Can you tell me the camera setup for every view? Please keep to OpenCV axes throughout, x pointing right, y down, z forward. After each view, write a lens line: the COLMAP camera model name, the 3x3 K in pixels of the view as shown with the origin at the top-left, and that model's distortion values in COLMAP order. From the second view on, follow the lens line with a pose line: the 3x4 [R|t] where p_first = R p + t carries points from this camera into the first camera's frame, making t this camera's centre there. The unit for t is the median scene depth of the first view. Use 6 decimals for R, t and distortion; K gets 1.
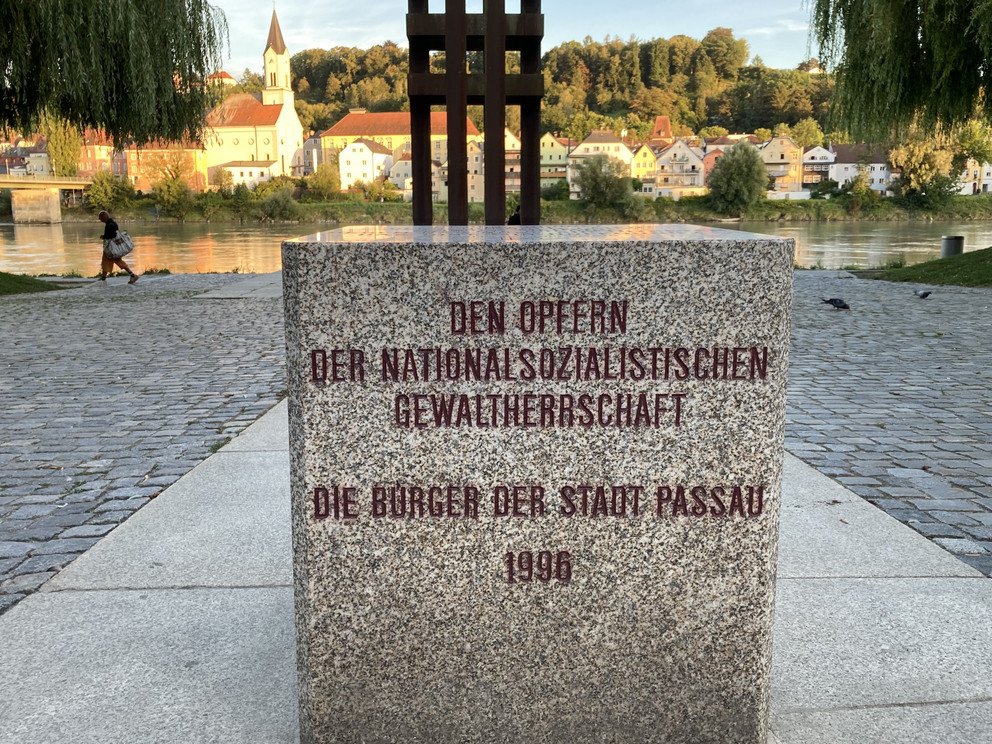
lens RADIAL K [[897.3, 0, 506.7], [0, 897.3, 370.8], [0, 0, 1]] dist [0.012870, -0.012272]
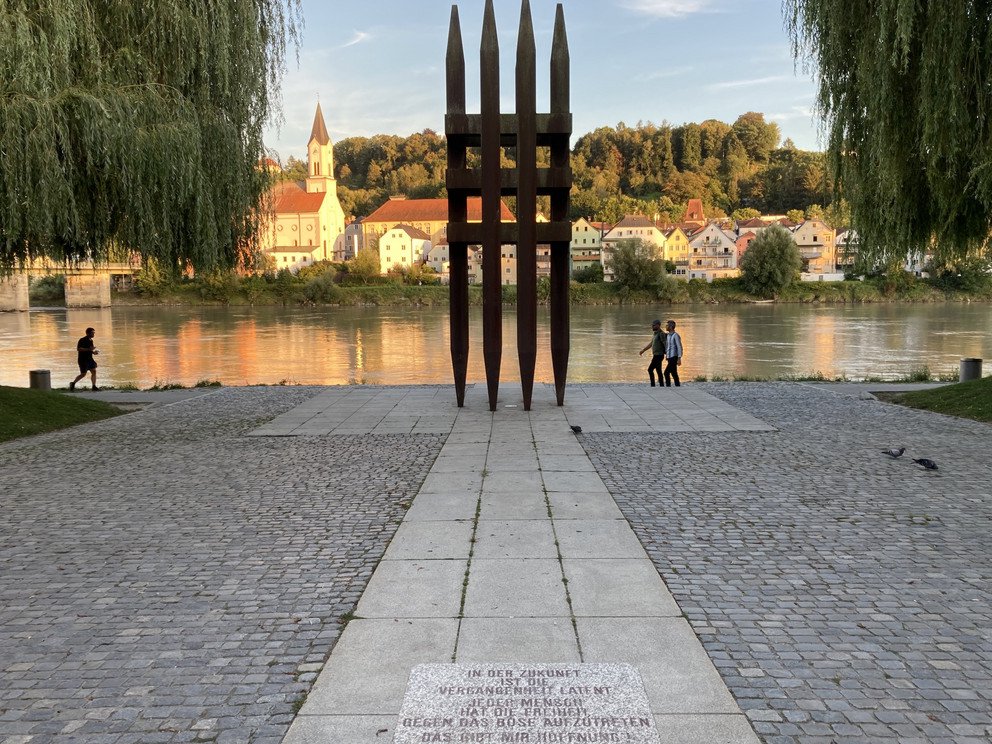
lens RADIAL K [[891.2, 0, 506.1], [0, 891.2, 370.8], [0, 0, 1]] dist [0.068960, -0.142576]
pose [[0.999191, -0.001776, -0.040189, 0.000229], [-0.001691, 0.996288, -0.086065, -0.002824], [0.040193, 0.086064, 0.995479, -0.002950]]
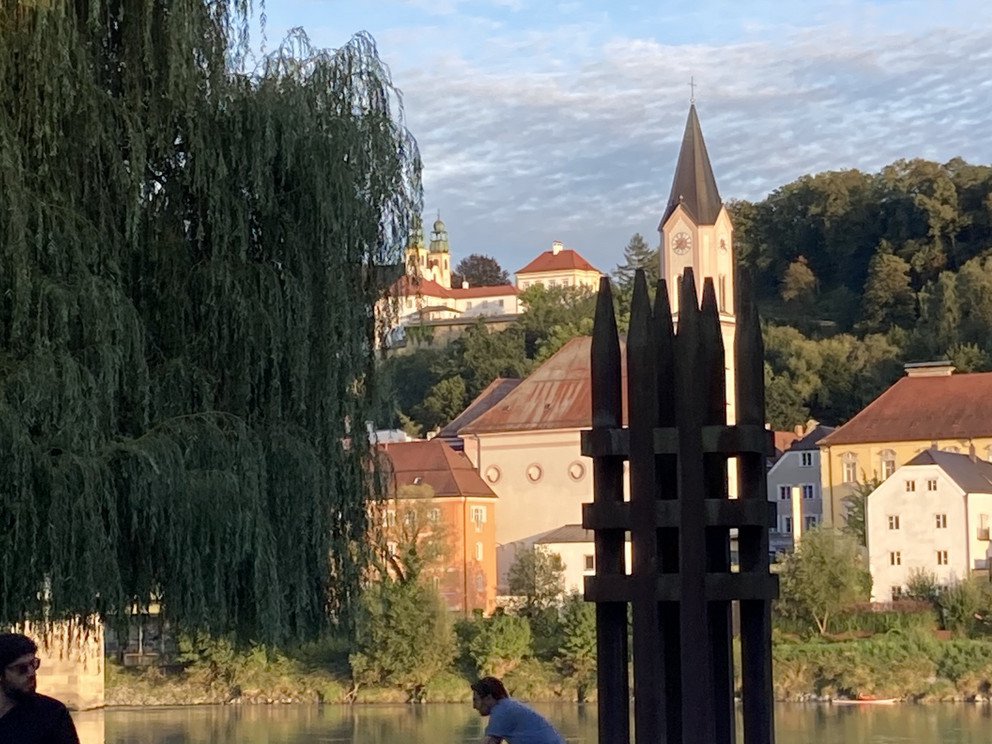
lens RADIAL K [[2953.8, 0, 496.0], [0, 2953.8, 372.0], [0, 0, 1]] dist [0.134938, 1.078597]
pose [[0.948841, -0.040969, -0.313085, 0.031250], [-0.044343, 0.964431, -0.260588, 0.008678], [0.312625, 0.261140, 0.913275, -0.070473]]
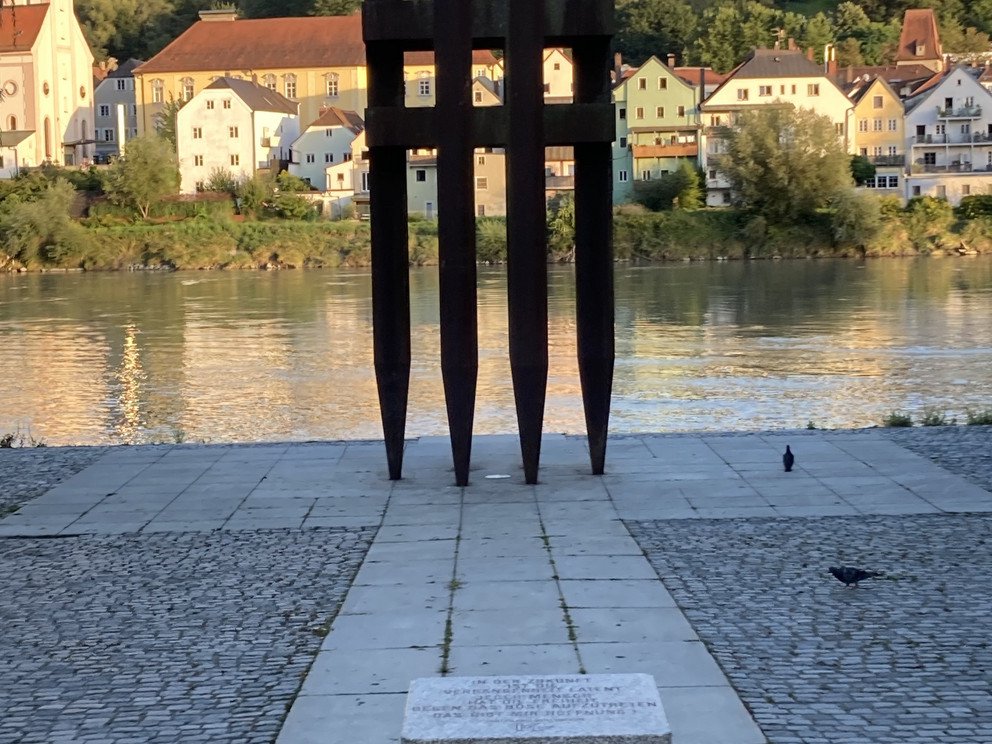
lens RADIAL K [[2120.3, 0, 496.0], [0, 2120.3, 372.0], [0, 0, 1]] dist [0.182379, -0.894007]
pose [[0.999361, -0.015911, -0.032003, 0.000377], [0.012340, 0.993986, -0.108814, -0.001493], [0.033542, 0.108349, 0.993547, -0.012669]]
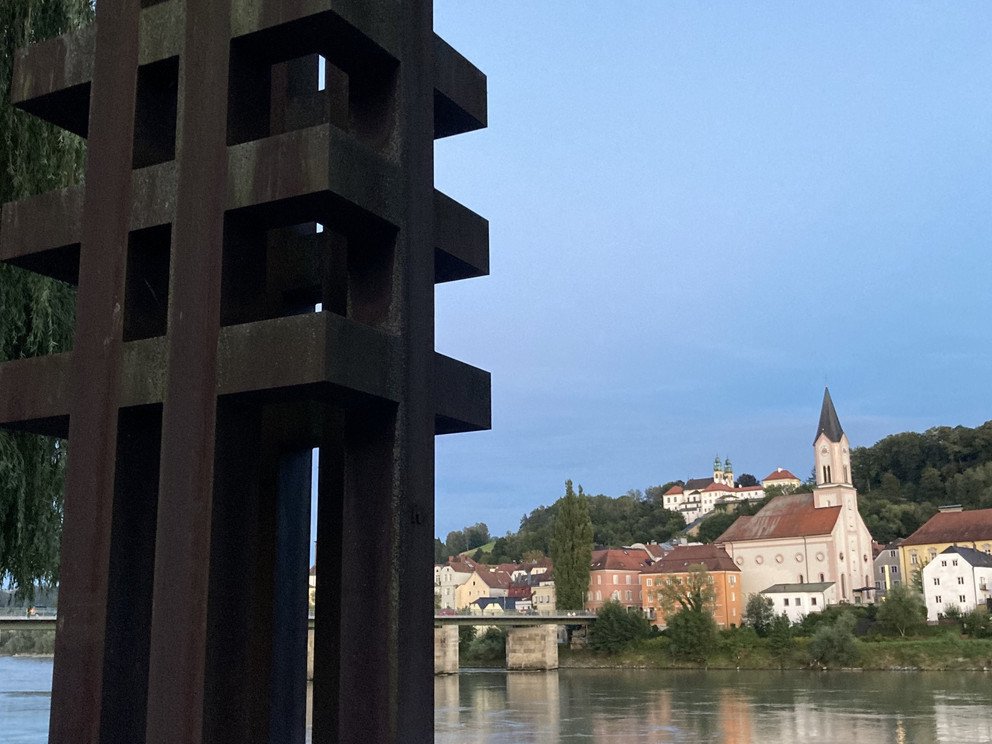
lens RADIAL K [[1206.0, 0, 496.0], [0, 1206.0, 372.0], [0, 0, 1]] dist [0.114416, -0.358479]
pose [[0.861086, -0.118608, -0.494432, 0.013638], [-0.083732, 0.926058, -0.367974, -0.008544], [0.501517, 0.358257, 0.787485, 0.035963]]
